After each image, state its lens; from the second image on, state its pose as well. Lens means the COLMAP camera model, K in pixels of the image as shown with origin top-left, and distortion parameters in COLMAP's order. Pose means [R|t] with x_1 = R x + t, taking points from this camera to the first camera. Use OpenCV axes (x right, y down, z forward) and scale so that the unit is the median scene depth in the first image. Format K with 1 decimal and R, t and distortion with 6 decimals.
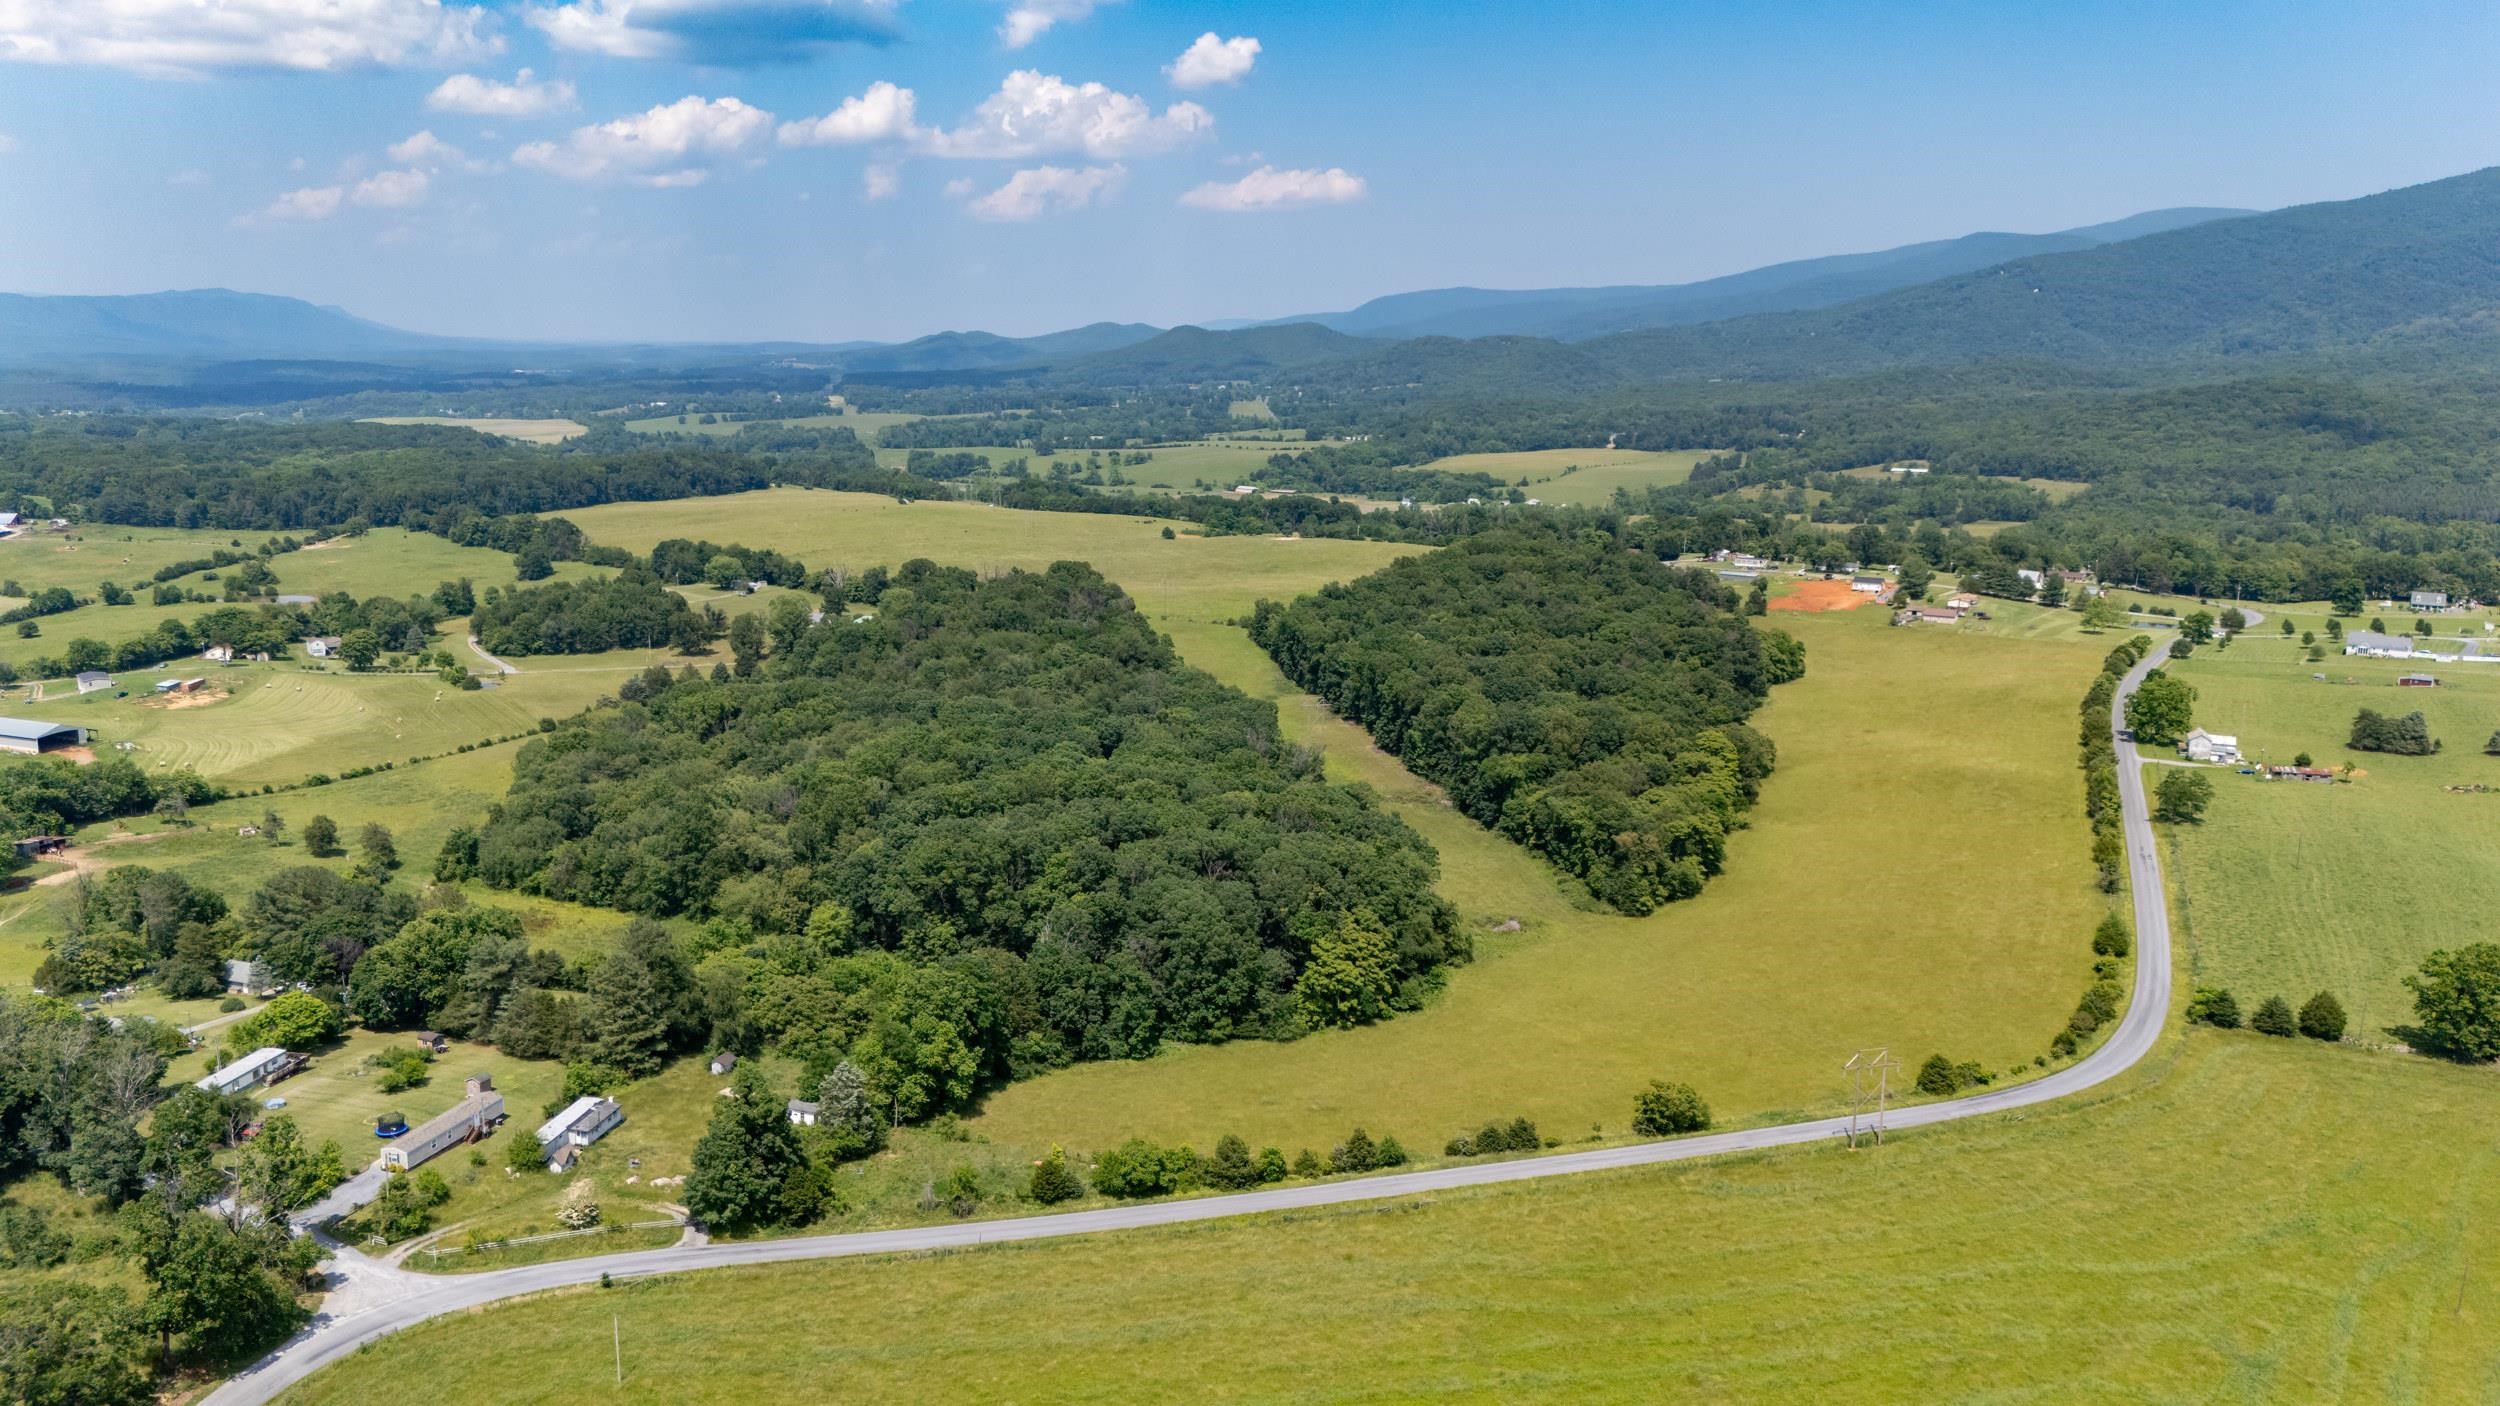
lens RADIAL K [[1834.4, 0, 1253.1], [0, 1834.4, 707.7], [0, 0, 1]] dist [0.081485, -0.091898]
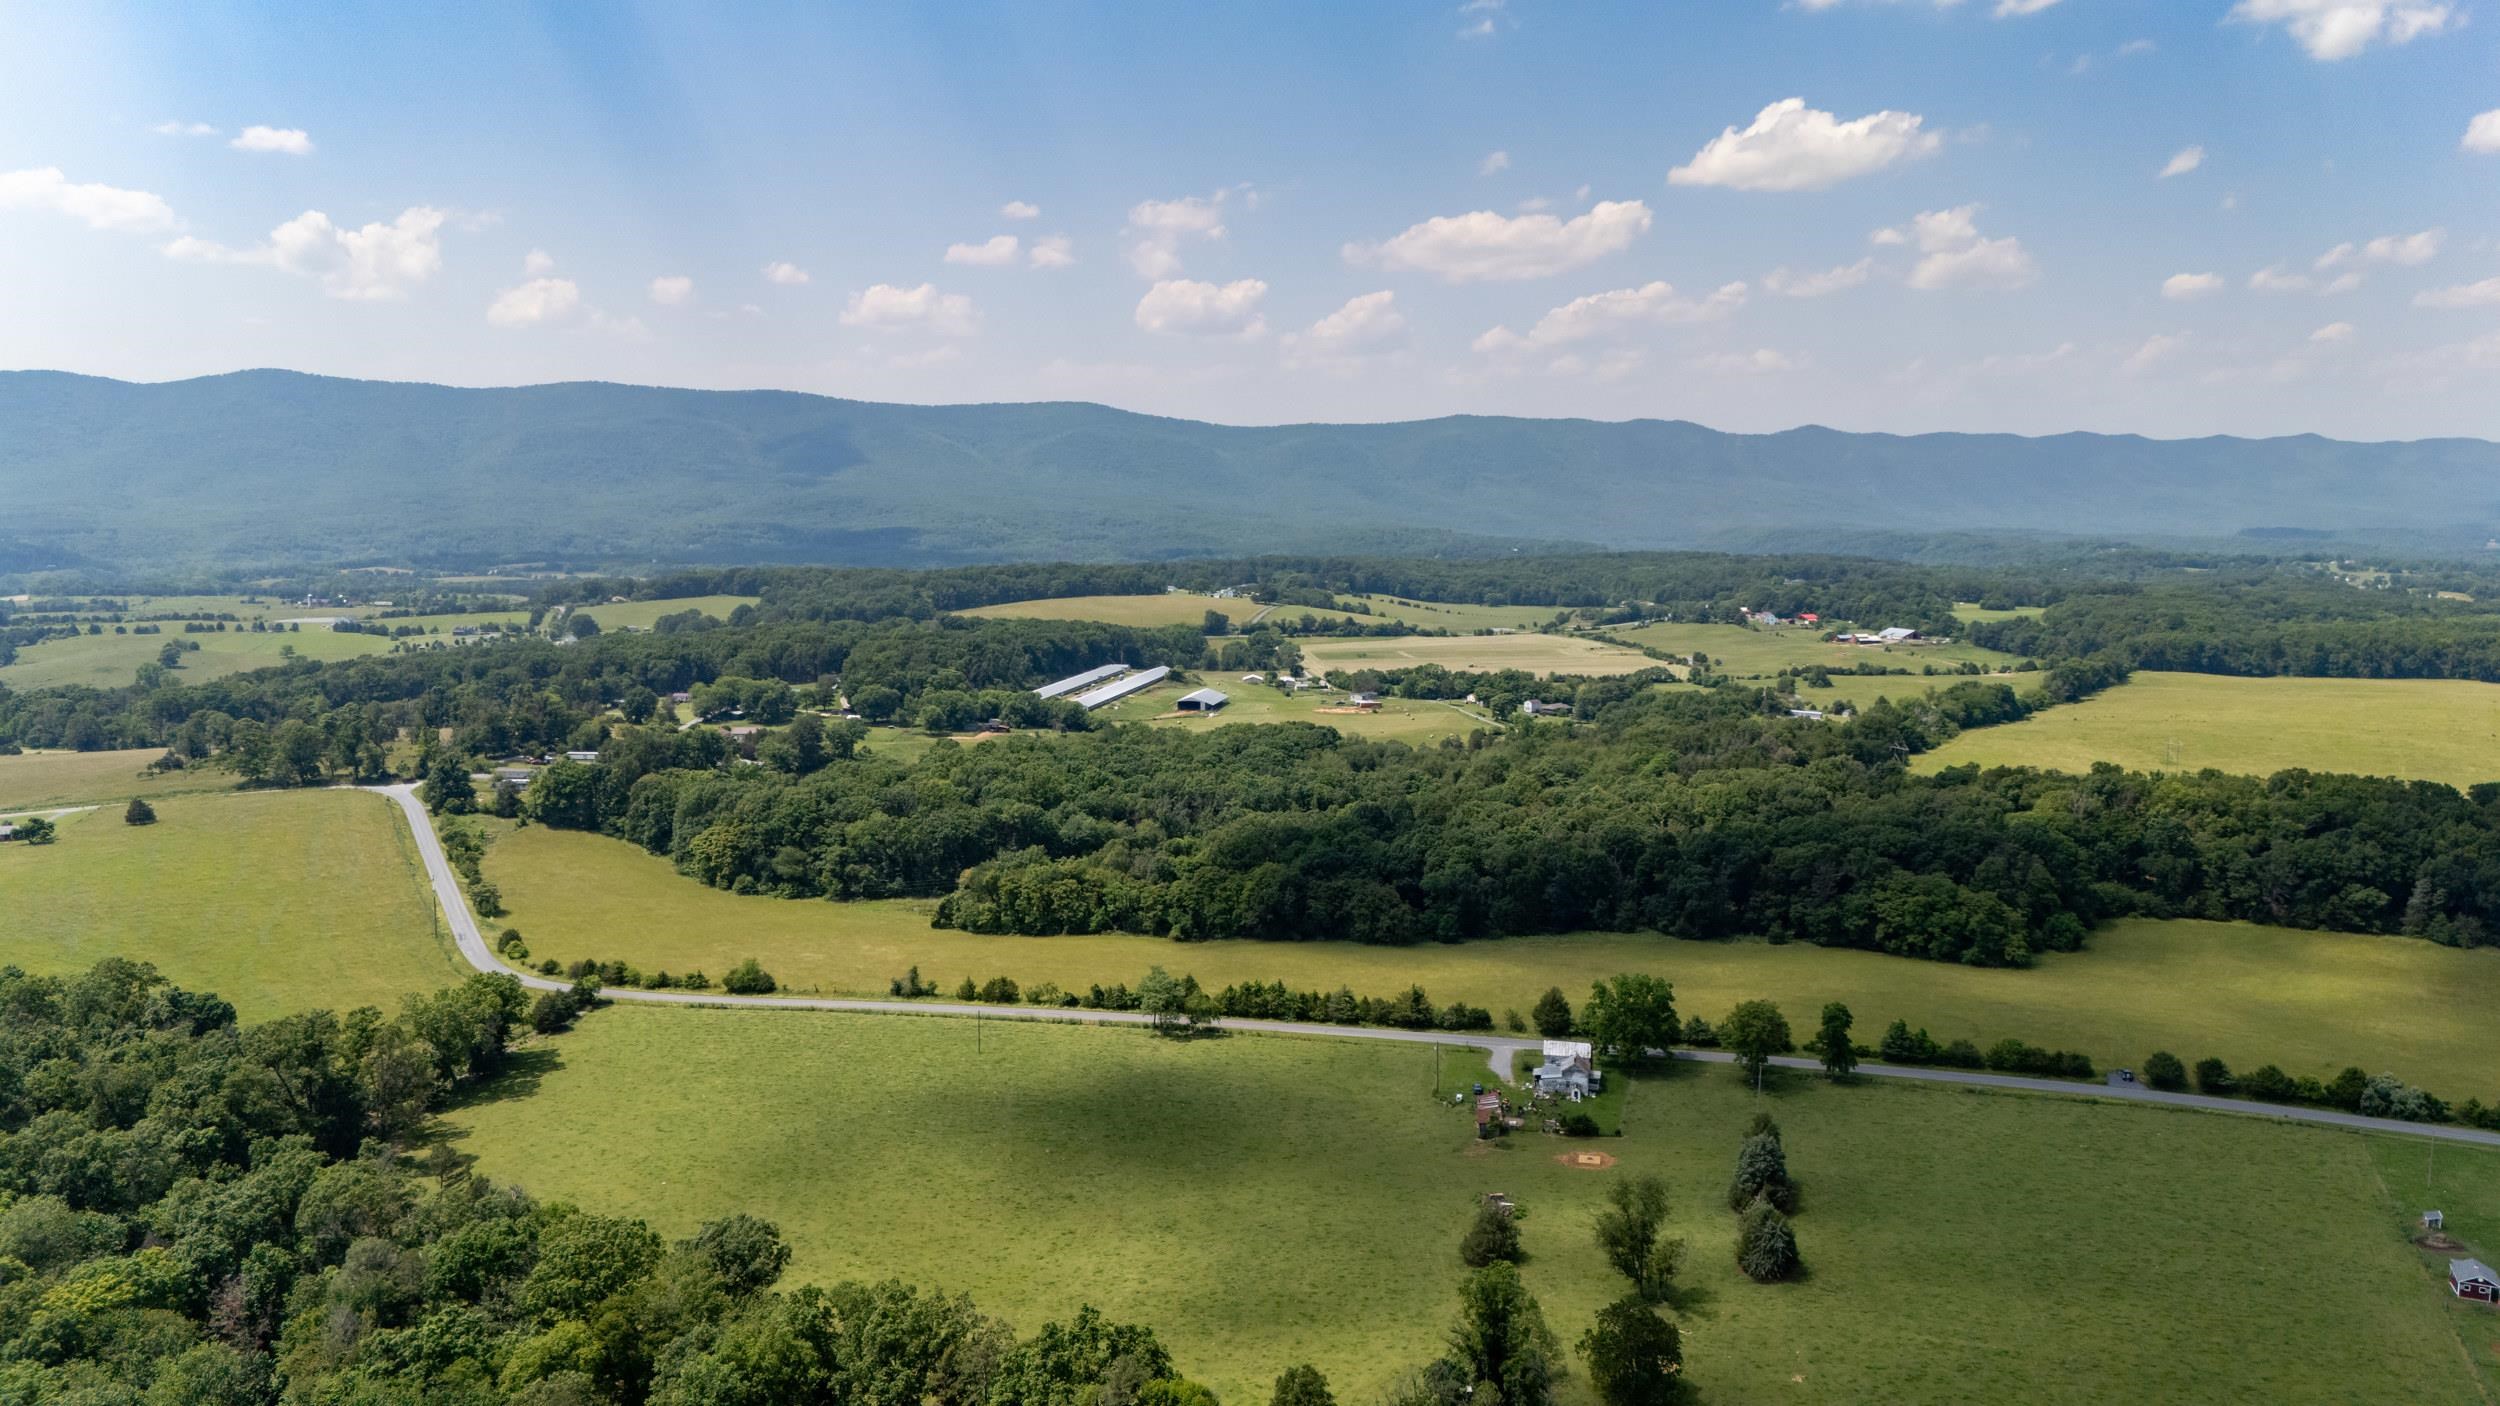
lens RADIAL K [[1834.4, 0, 1253.1], [0, 1834.4, 707.7], [0, 0, 1]] dist [0.081485, -0.091898]
pose [[0.177727, 0.116539, -0.977155, 0.402494], [-0.203515, 0.975850, 0.079368, -0.048809], [0.962806, 0.184760, 0.197152, 0.258426]]
